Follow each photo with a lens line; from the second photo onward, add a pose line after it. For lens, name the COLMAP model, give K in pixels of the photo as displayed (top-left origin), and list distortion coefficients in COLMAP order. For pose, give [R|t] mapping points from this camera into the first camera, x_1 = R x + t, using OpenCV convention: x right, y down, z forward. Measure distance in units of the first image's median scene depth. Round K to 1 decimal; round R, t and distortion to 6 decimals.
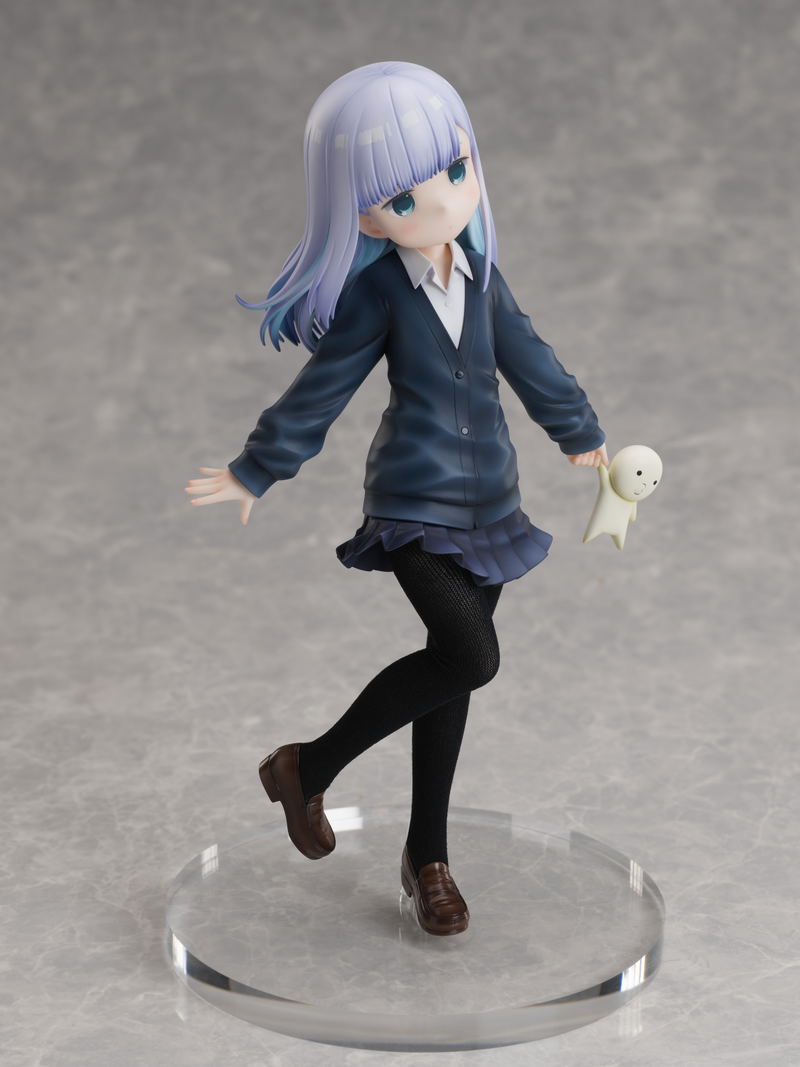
lens RADIAL K [[2949.7, 0, 423.7], [0, 2949.7, 510.2], [0, 0, 1]] dist [0.105887, -0.090410]
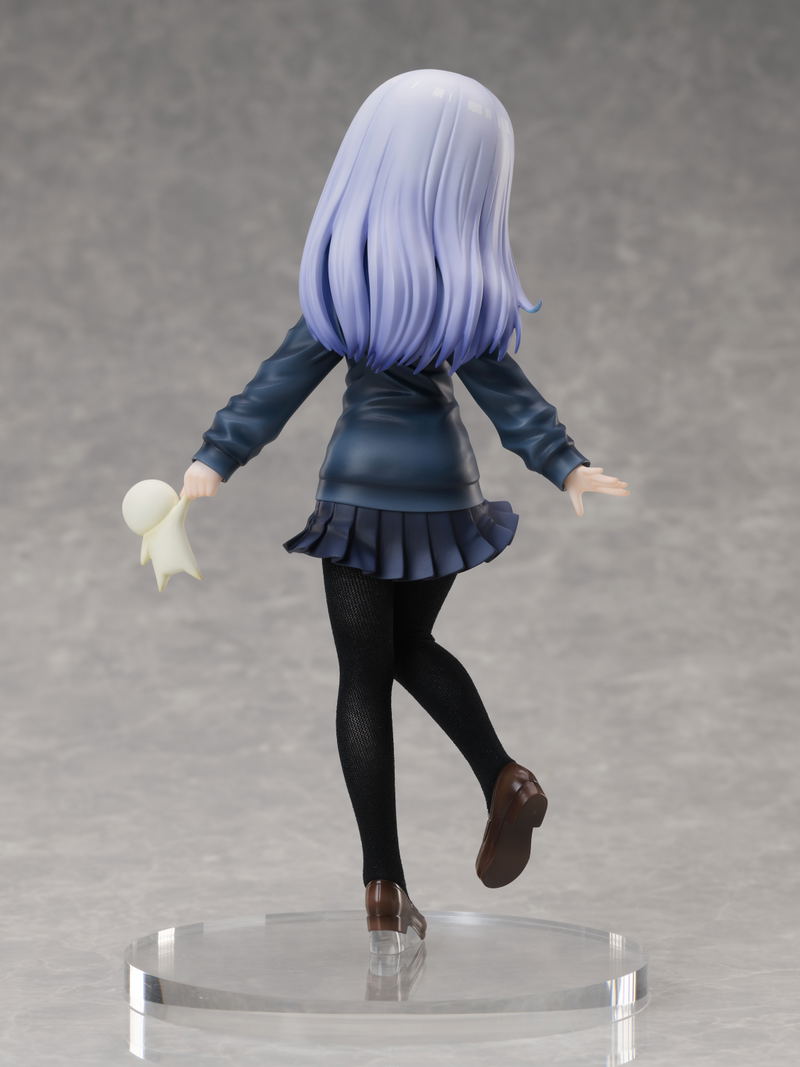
lens RADIAL K [[2949.7, 0, 423.7], [0, 2949.7, 510.2], [0, 0, 1]] dist [0.105887, -0.090410]
pose [[0.999448, -0.009578, 0.031822, -0.014718], [0.016714, 0.972517, -0.232230, 0.169989], [-0.028723, 0.232633, 0.972140, -0.008267]]
